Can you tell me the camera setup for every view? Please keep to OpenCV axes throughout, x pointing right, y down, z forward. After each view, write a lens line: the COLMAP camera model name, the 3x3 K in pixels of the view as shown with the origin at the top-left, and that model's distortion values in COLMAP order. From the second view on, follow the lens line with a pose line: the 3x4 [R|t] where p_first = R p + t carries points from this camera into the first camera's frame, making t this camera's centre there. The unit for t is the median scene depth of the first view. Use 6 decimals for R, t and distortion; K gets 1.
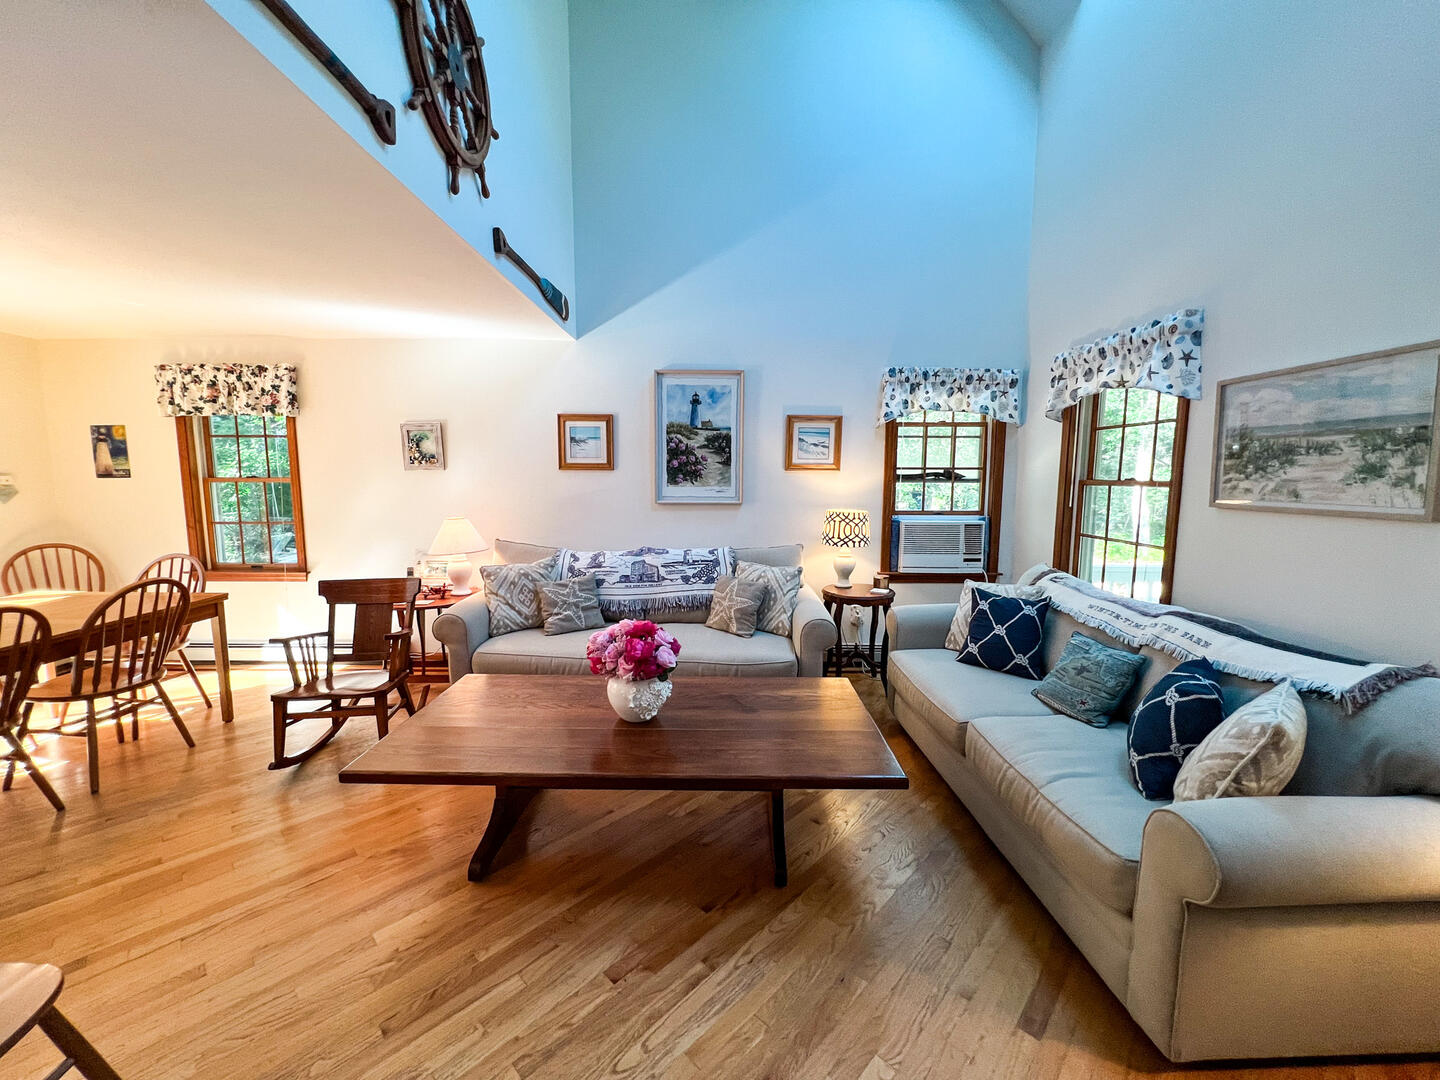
lens RADIAL K [[583.2, 0, 720.0], [0, 583.2, 540.0], [0, 0, 1]] dist [-0.001673, -0.000329]
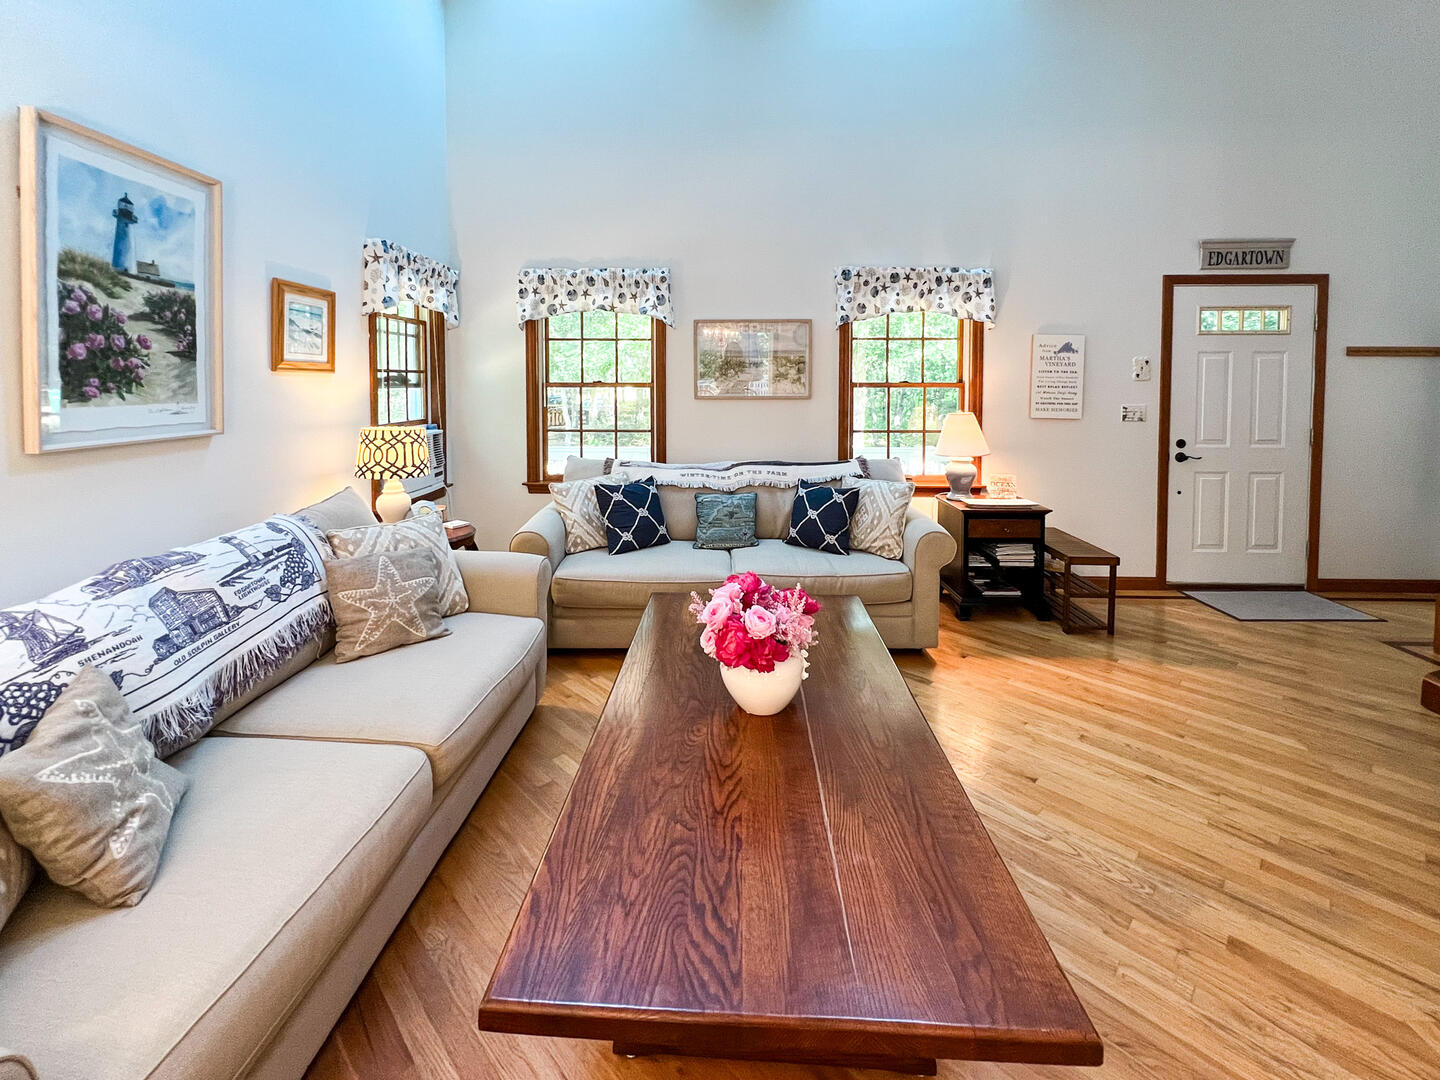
lens RADIAL K [[615.2, 0, 720.8], [0, 615.2, 397.6], [0, 0, 1]] dist [-0.000931, 0.000219]
pose [[0.023976, -0.031441, 0.999218, -0.506588], [0.112260, 0.993268, 0.028560, -0.061335], [-0.993390, 0.111487, 0.027344, 0.552671]]
